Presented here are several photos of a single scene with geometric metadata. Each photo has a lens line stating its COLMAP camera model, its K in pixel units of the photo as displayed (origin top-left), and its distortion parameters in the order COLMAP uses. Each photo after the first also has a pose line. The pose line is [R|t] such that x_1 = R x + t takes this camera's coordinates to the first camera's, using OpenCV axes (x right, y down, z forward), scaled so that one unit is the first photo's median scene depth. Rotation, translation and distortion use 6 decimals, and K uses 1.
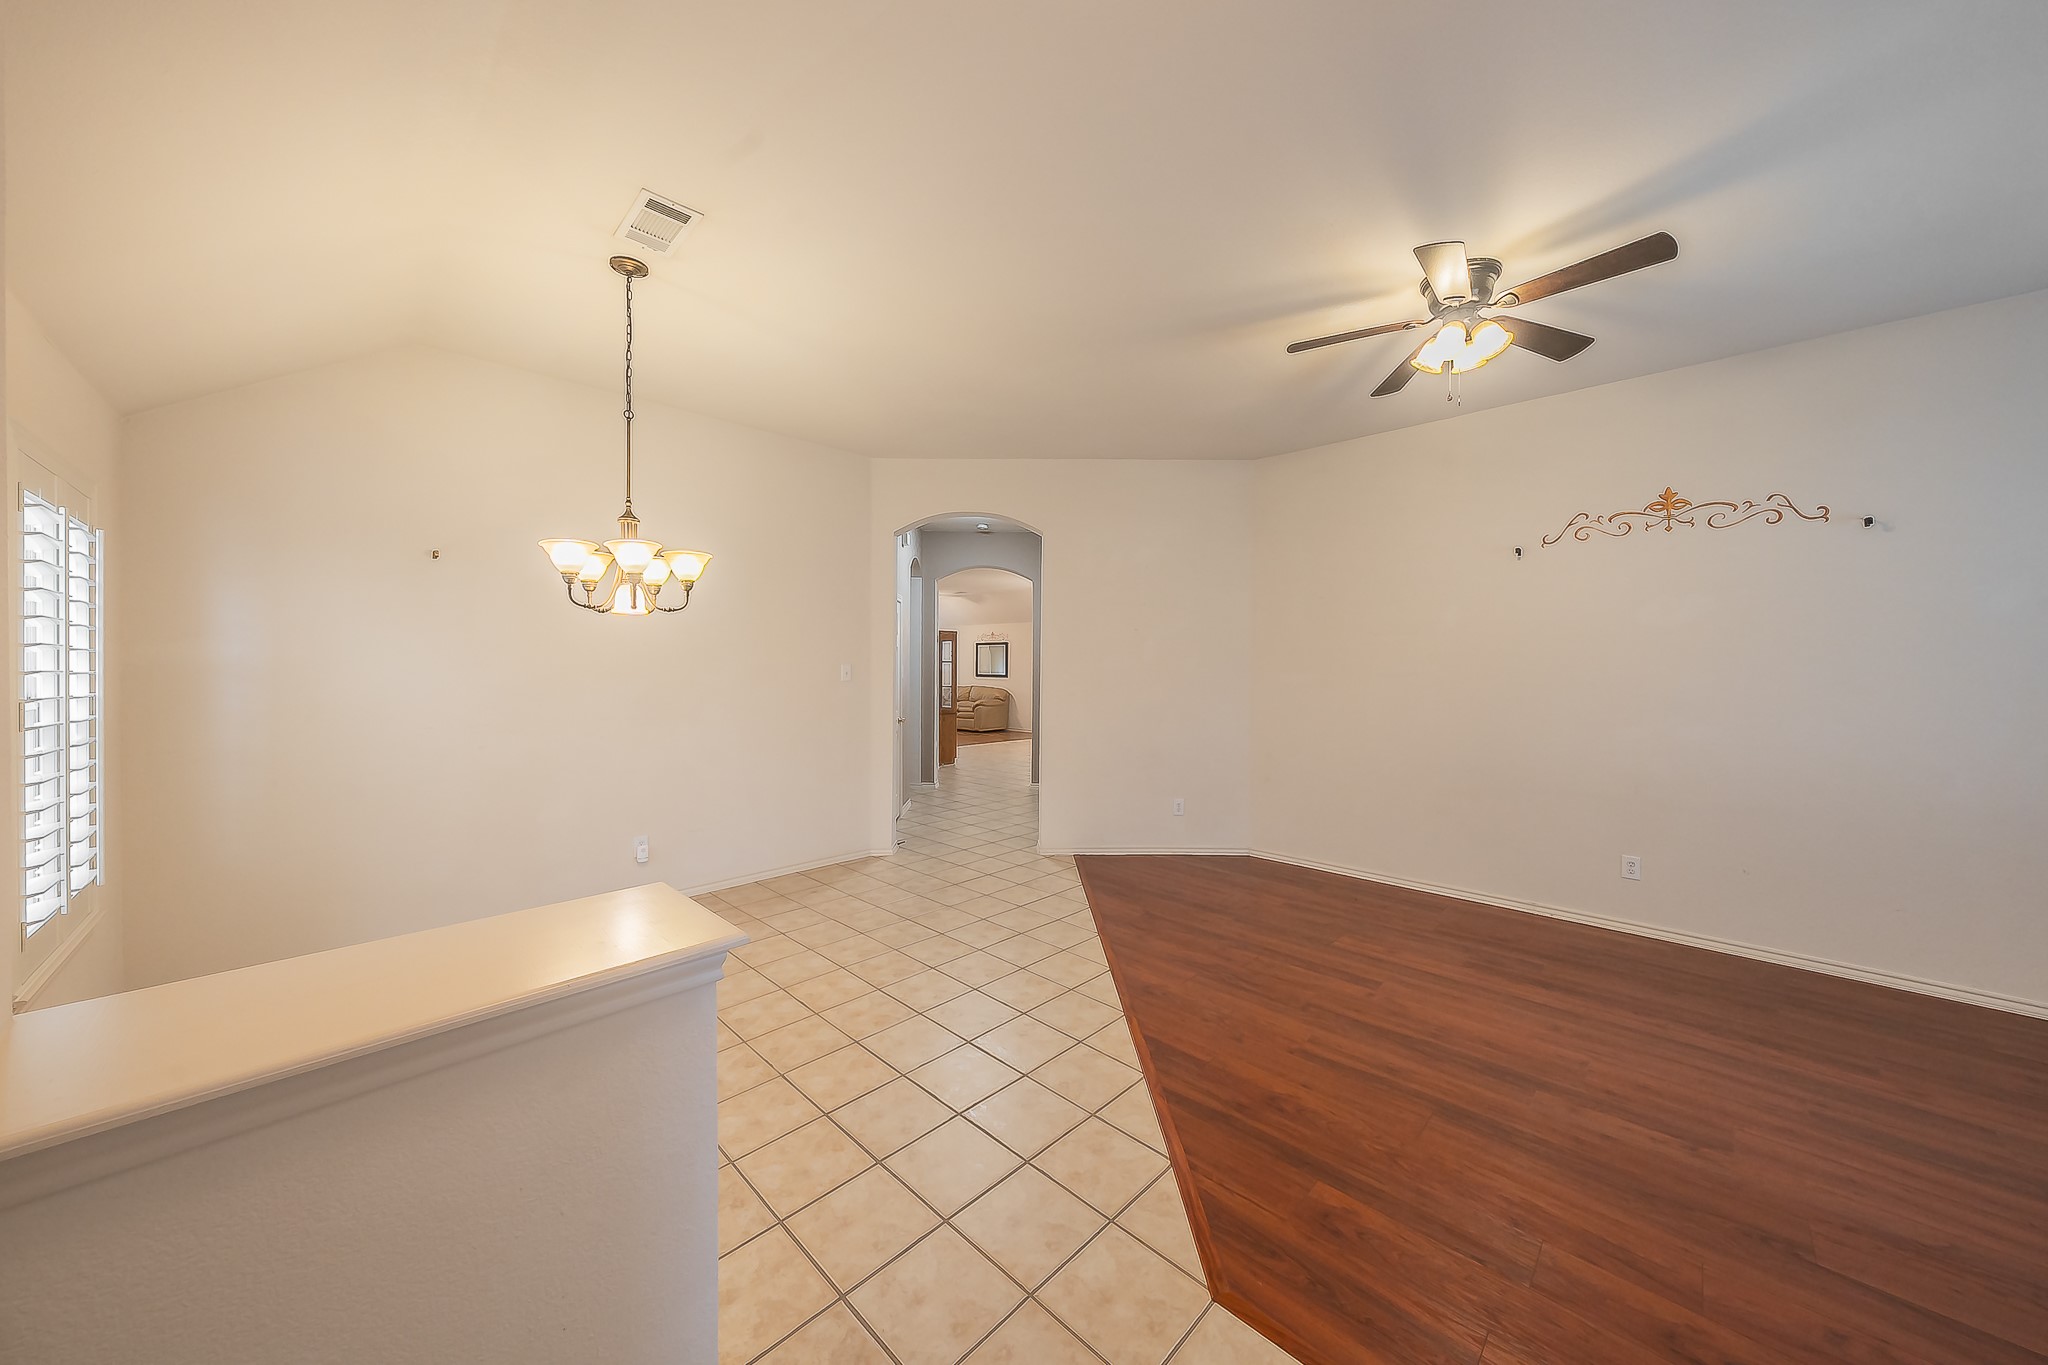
lens RADIAL K [[708.6, 0, 1022.0], [0, 708.6, 666.4], [0, 0, 1]] dist [0.000371, 0.000292]
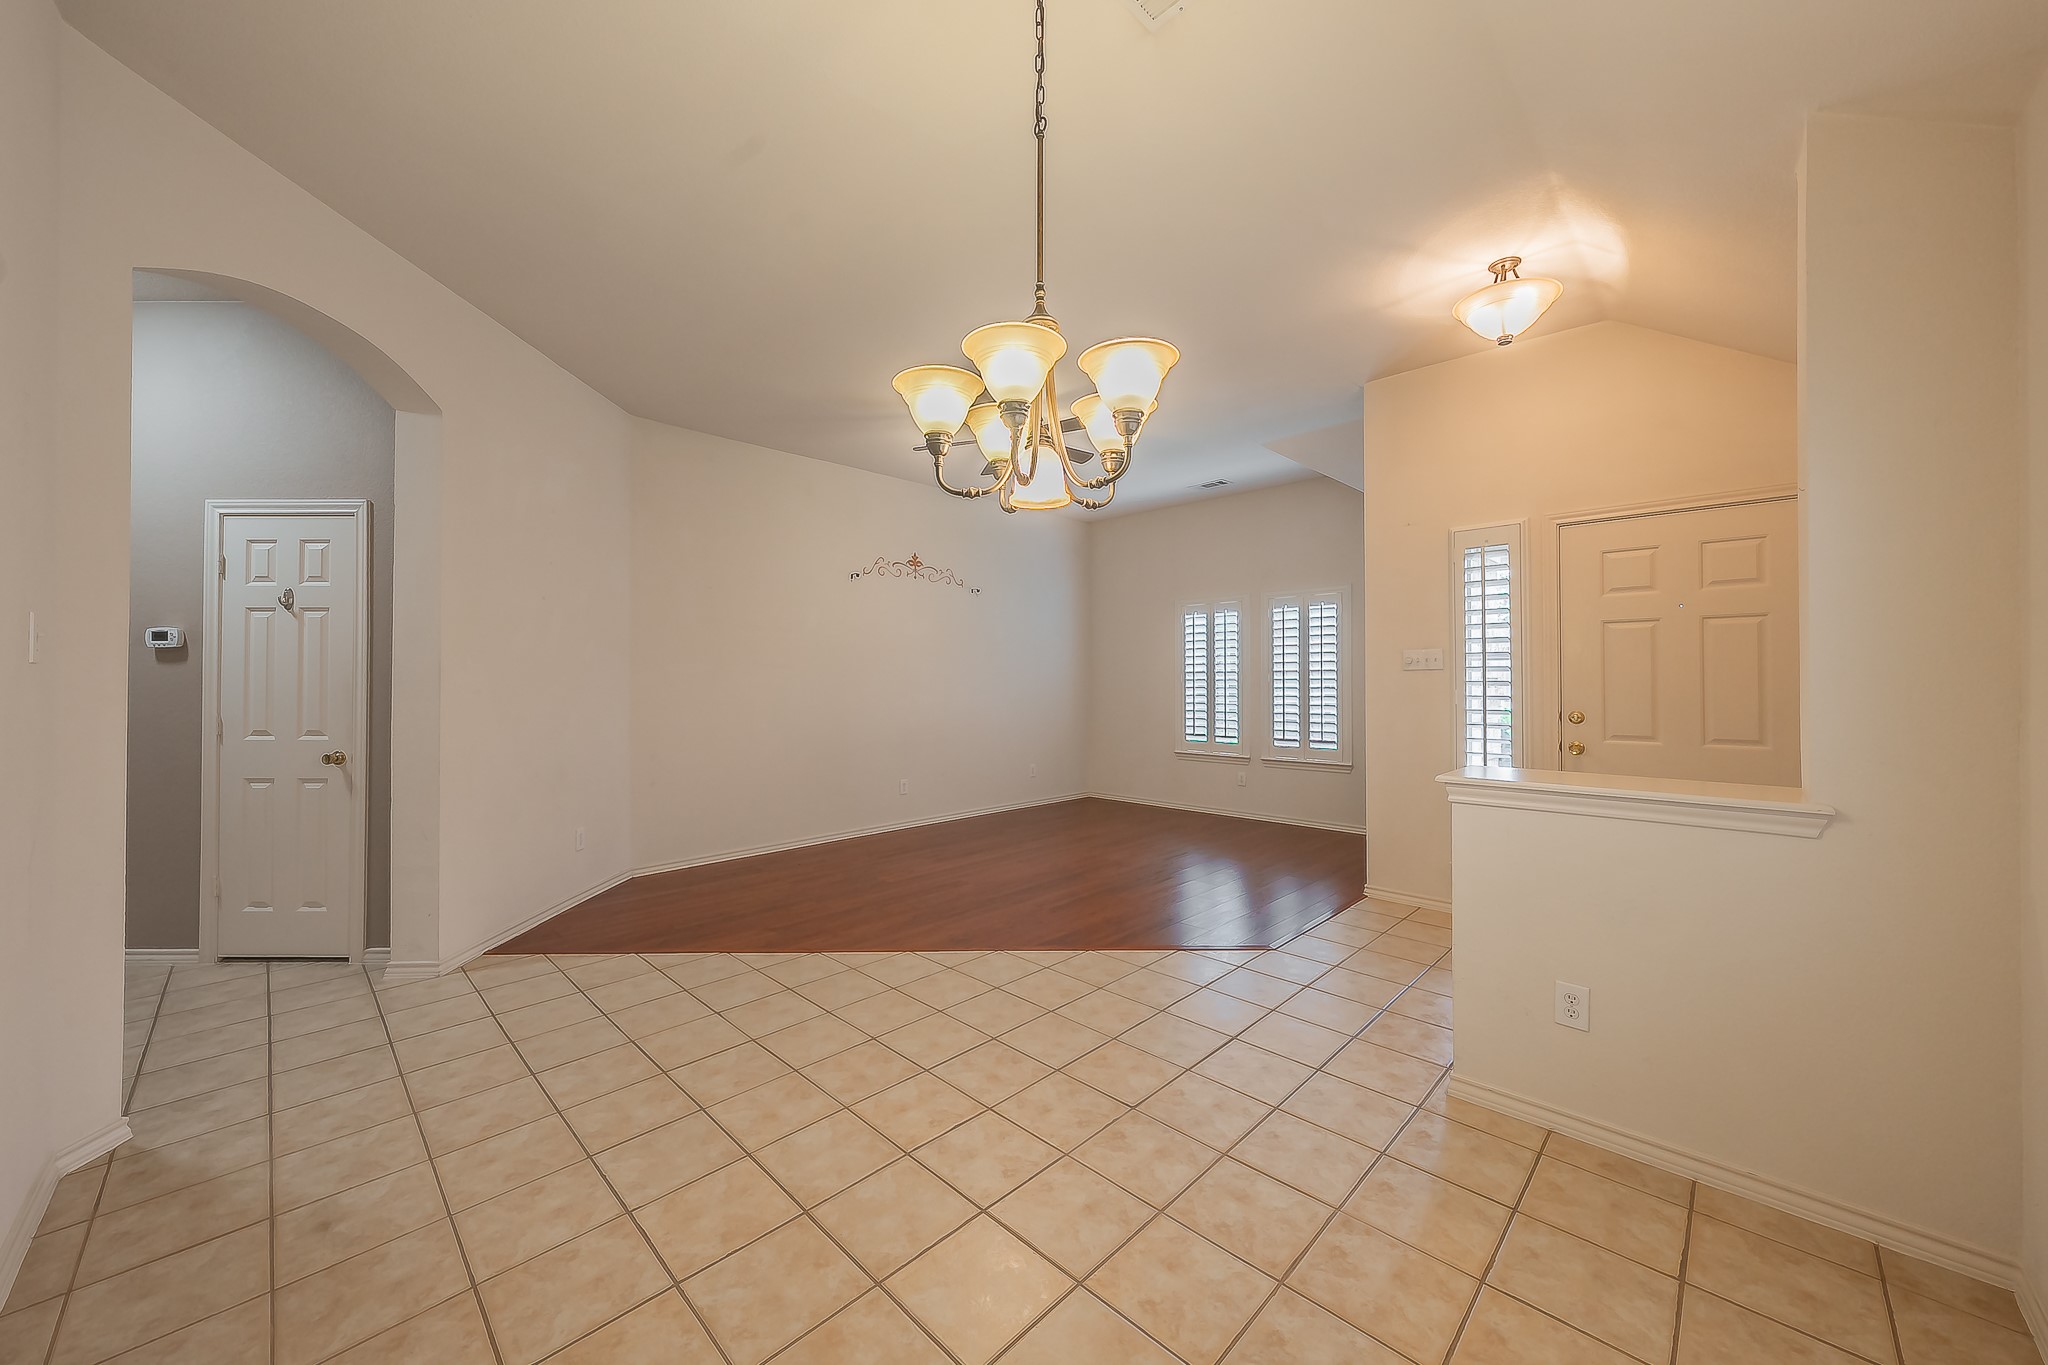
lens RADIAL K [[750.0, 0, 1014.5], [0, 750.0, 667.3], [0, 0, 1]] dist [-0.001798, -0.000019]
pose [[-0.007287, 0.008135, 0.999940, -0.849780], [0.001449, 0.999966, -0.008125, 0.031572], [-0.999972, 0.001390, -0.007299, 0.778608]]
